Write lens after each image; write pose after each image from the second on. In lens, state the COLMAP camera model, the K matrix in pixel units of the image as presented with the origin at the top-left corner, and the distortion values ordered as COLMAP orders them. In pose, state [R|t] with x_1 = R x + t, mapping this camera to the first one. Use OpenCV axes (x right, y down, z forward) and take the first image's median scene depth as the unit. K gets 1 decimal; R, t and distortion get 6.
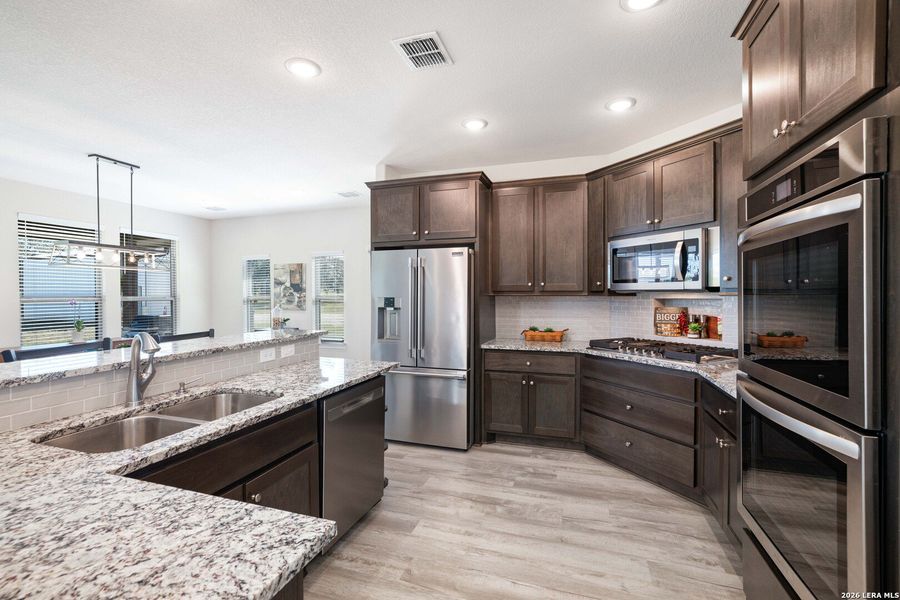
lens RADIAL K [[393.8, 0, 454.2], [0, 393.8, 294.8], [0, 0, 1]] dist [-0.017844, 0.007067]
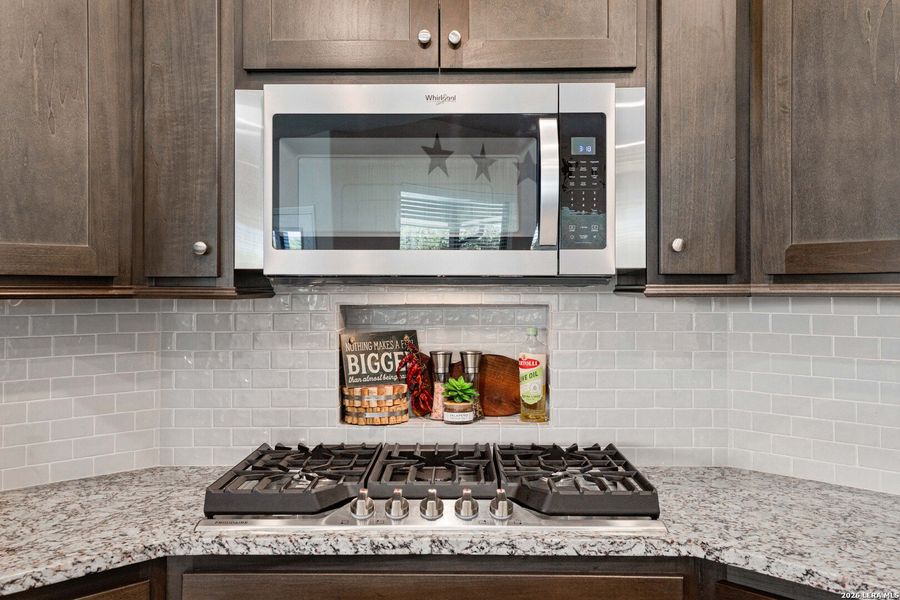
lens RADIAL K [[822.5, 0, 444.2], [0, 822.5, 282.5], [0, 0, 1]] dist [0.028869, 0.004600]
pose [[0.457291, 0.013640, 0.889213, -0.022752], [-0.003762, 0.999903, -0.013404, 0.000585], [-0.889309, 0.002784, 0.457298, 0.683941]]
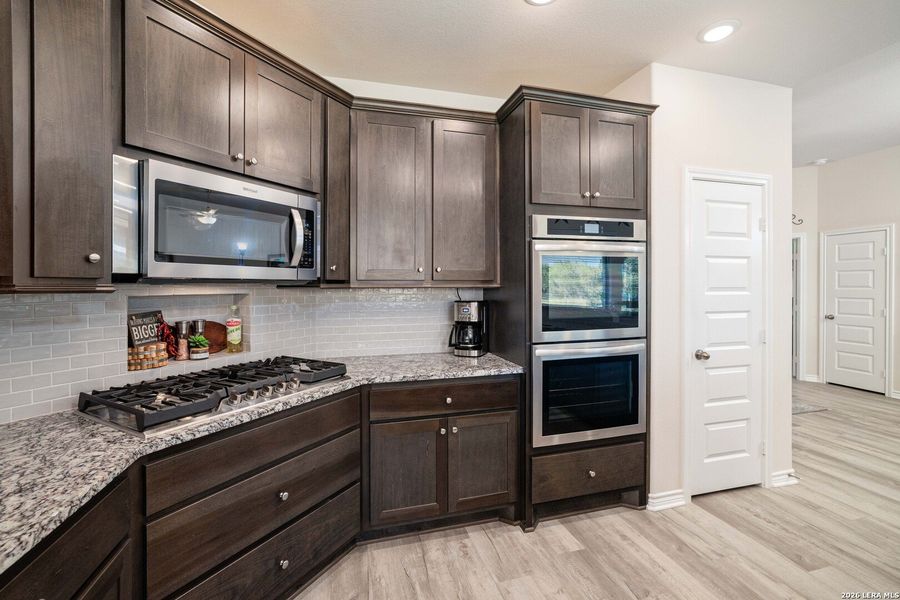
lens RADIAL K [[393.8, 0, 459.7], [0, 393.8, 287.7], [0, 0, 1]] dist [-0.017844, 0.007067]
pose [[-0.569689, 0.001964, 0.821858, -0.123616], [0.004876, 0.999988, 0.000990, 0.000648], [-0.821846, 0.004571, -0.569692, 1.007949]]
